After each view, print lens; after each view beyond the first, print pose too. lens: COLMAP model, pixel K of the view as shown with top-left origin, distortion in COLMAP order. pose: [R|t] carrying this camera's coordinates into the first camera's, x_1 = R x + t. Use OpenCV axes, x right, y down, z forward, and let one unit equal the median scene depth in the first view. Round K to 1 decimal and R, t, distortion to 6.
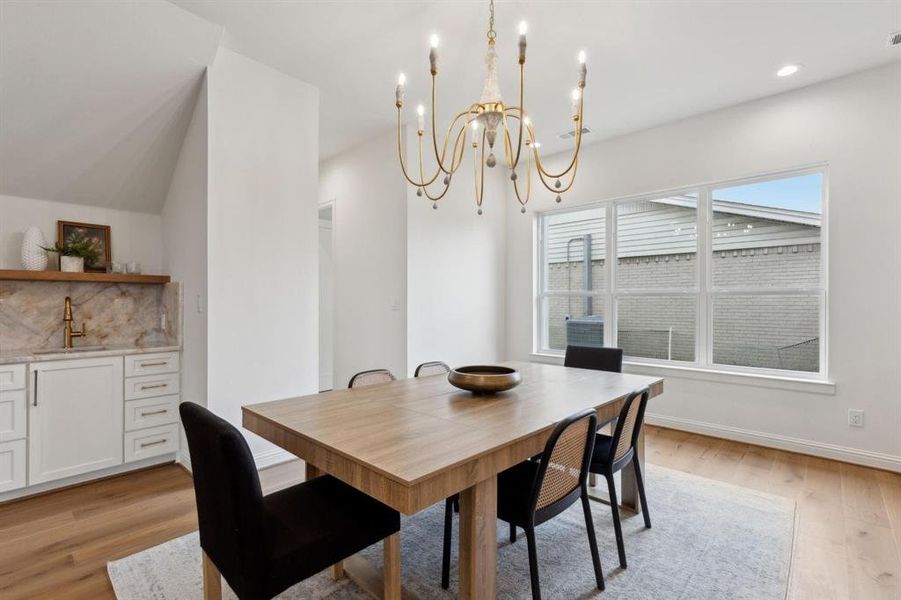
lens RADIAL K [[414.7, 0, 449.7], [0, 414.7, 303.3], [0, 0, 1]] dist [0.018863, -0.002329]
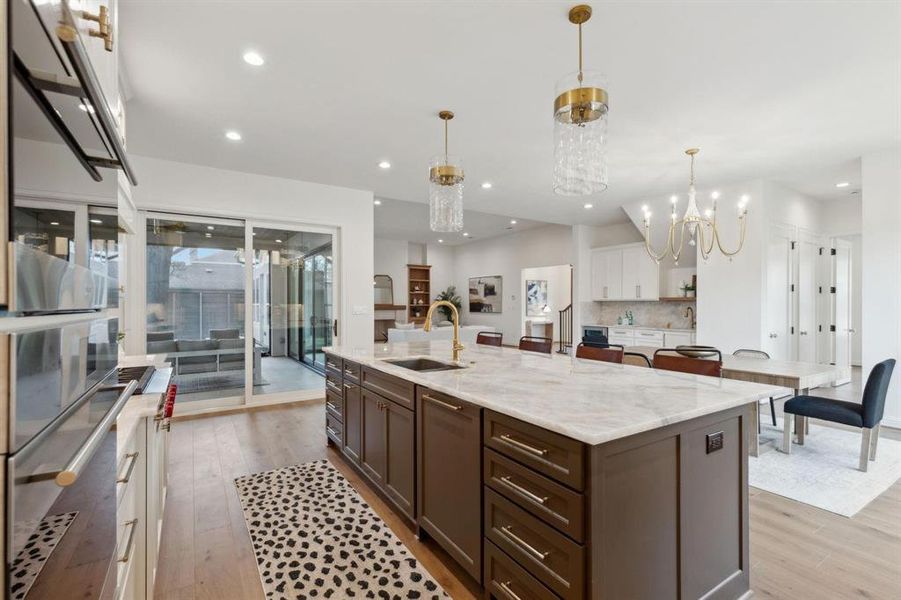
lens RADIAL K [[410.7, 0, 454.0], [0, 410.7, 304.3], [0, 0, 1]] dist [0.003891, 0.001960]
pose [[-0.246891, 0.003721, -0.969036, 1.701310], [-0.000753, 0.999992, 0.004031, -0.041265], [0.969043, 0.001725, -0.246886, 0.263137]]
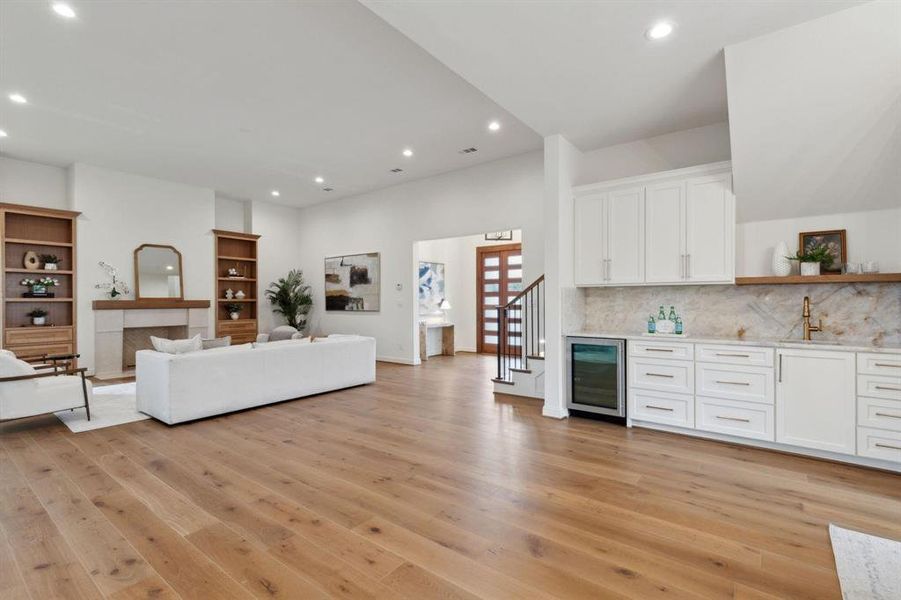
lens RADIAL K [[410.7, 0, 449.9], [0, 410.7, 300.3], [0, 0, 1]] dist [0.003891, 0.001960]
pose [[0.090560, -0.000015, -0.995891, 0.149299], [0.002529, 0.999997, 0.000215, -0.008102], [0.995888, -0.002538, 0.090559, -0.098584]]
